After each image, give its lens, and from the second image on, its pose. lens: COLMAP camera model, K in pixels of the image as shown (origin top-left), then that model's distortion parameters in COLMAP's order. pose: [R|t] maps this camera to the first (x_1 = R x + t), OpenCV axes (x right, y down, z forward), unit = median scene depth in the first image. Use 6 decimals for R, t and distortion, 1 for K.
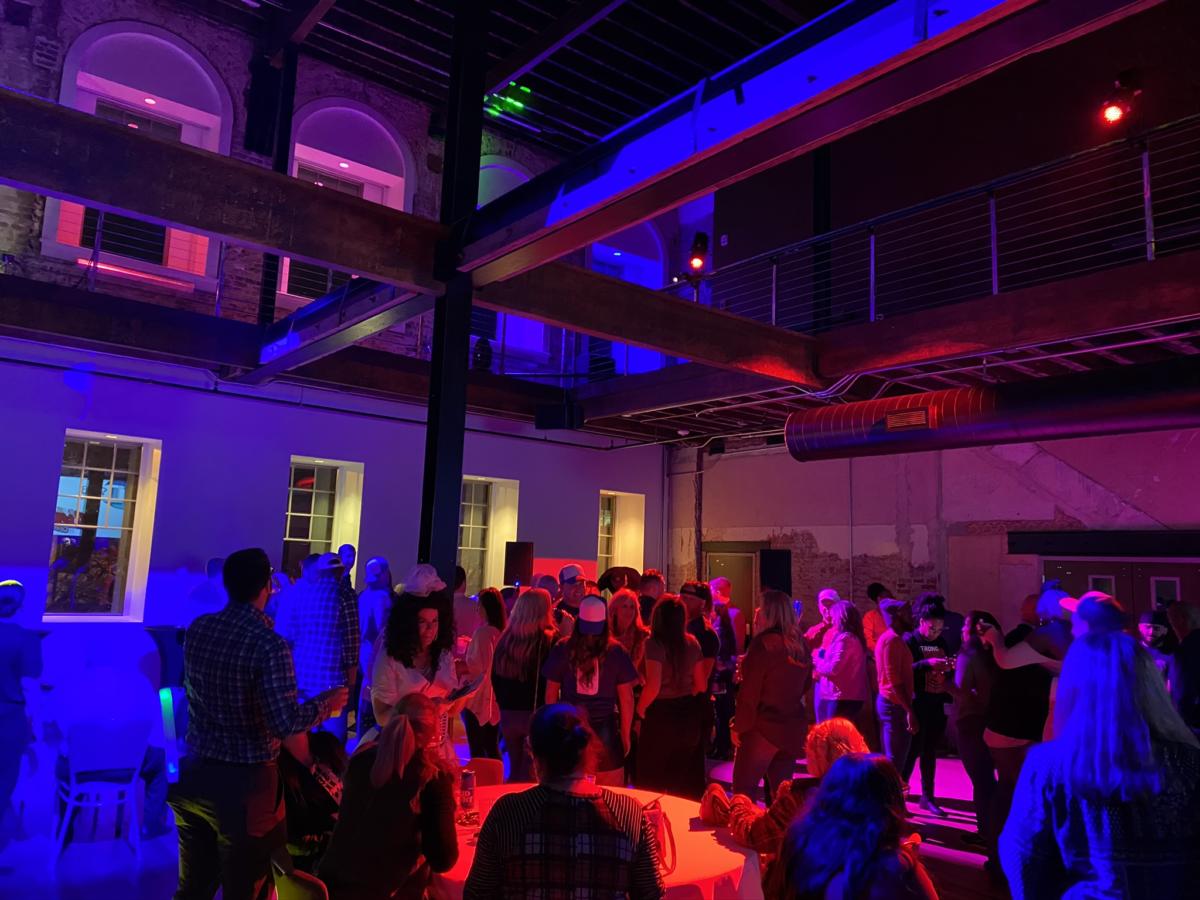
lens RADIAL K [[915.5, 0, 576.7], [0, 915.5, 453.2], [0, 0, 1]] dist [0.038940, -0.032786]
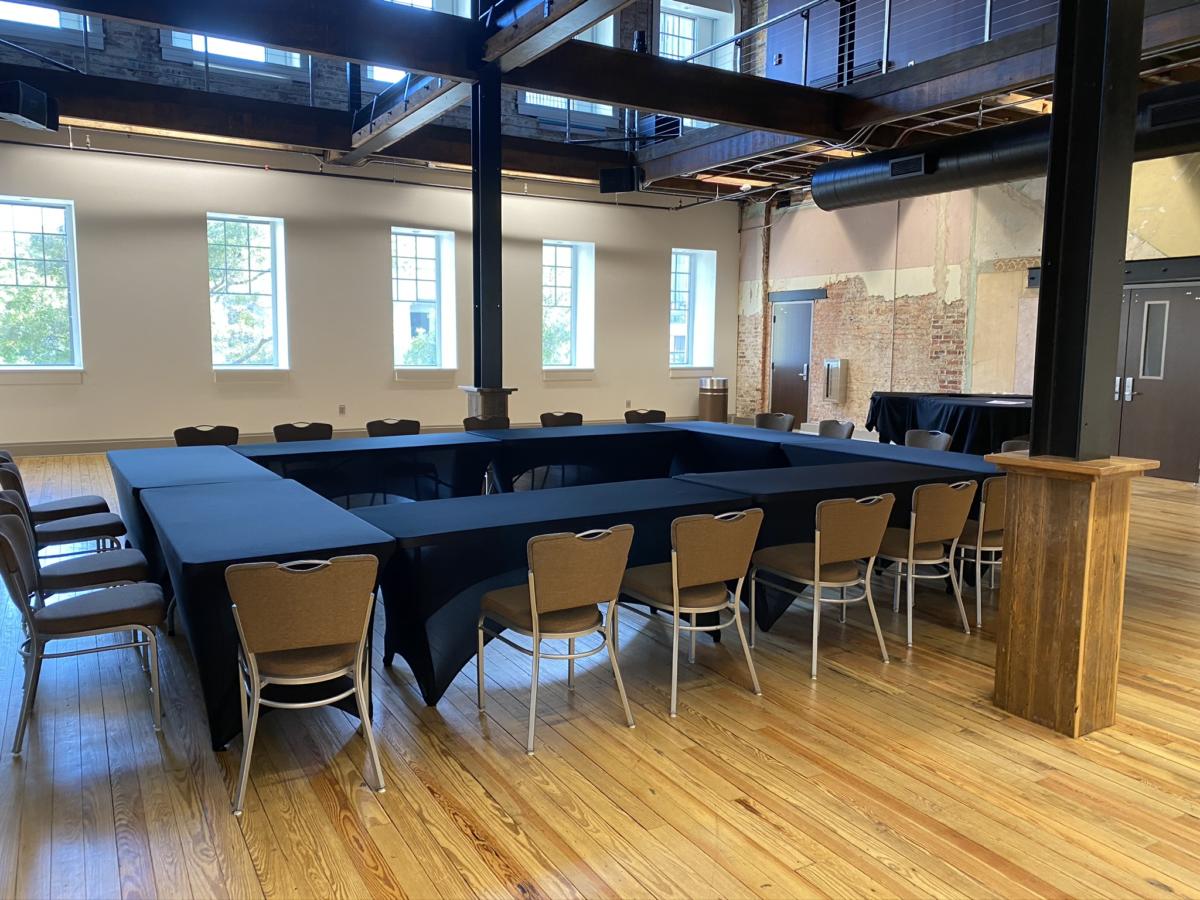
lens RADIAL K [[915.5, 0, 595.2], [0, 915.5, 451.8], [0, 0, 1]] dist [0.038940, -0.032786]
pose [[0.991102, -0.015619, -0.132187, 0.093126], [0.047866, 0.968478, 0.244455, 0.005178], [0.124202, -0.248607, 0.960608, -0.152297]]
